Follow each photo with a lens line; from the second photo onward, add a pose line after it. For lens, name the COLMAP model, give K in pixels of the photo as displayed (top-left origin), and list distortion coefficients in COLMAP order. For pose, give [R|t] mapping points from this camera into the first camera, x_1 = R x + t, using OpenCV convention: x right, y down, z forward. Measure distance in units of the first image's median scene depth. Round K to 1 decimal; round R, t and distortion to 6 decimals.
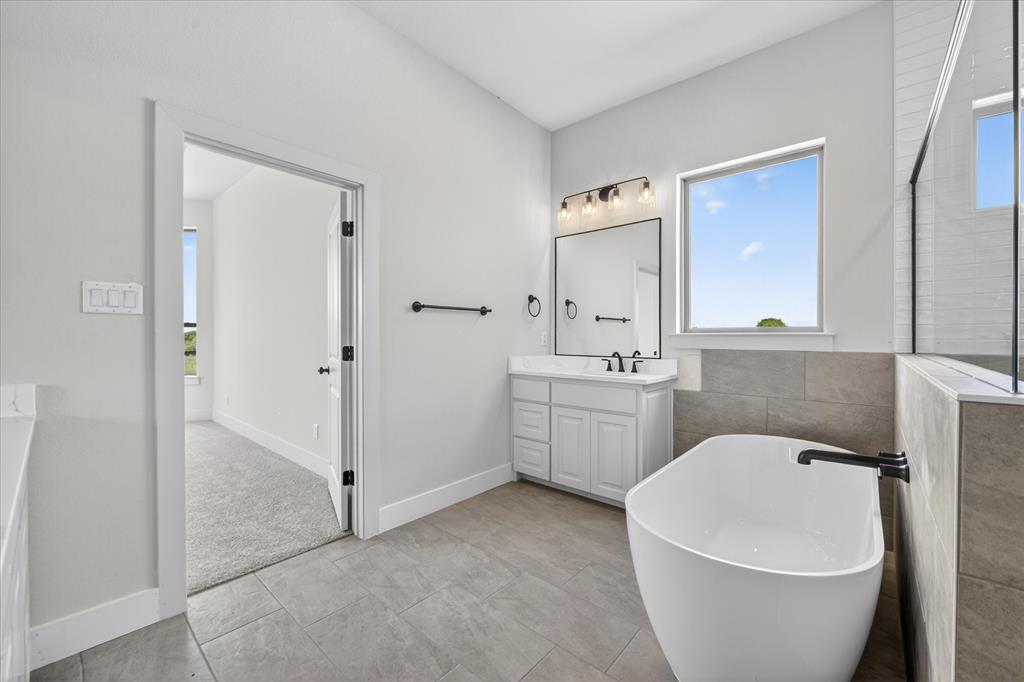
lens RADIAL K [[410.0, 0, 515.7], [0, 410.0, 340.9], [0, 0, 1]] dist [-0.008415, -0.000338]
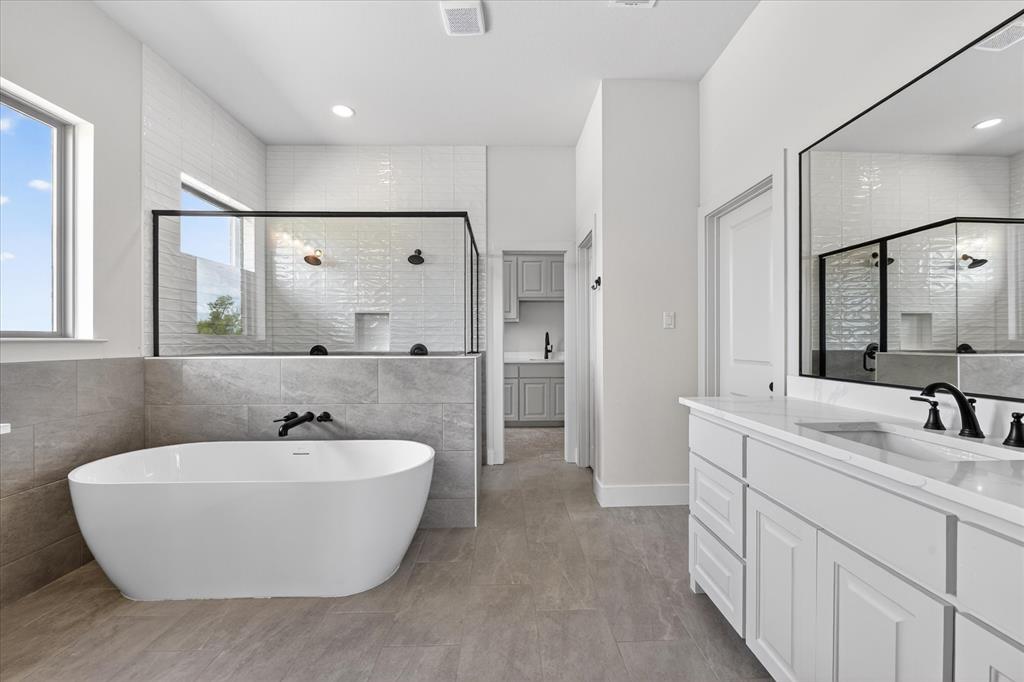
lens RADIAL K [[410.0, 0, 515.7], [0, 410.0, 340.9], [0, 0, 1]] dist [-0.008415, -0.000338]
pose [[-0.676407, -0.001711, 0.736526, -0.567832], [0.009395, 0.999896, 0.010951, -0.016492], [-0.736468, 0.014327, -0.676320, 0.933756]]
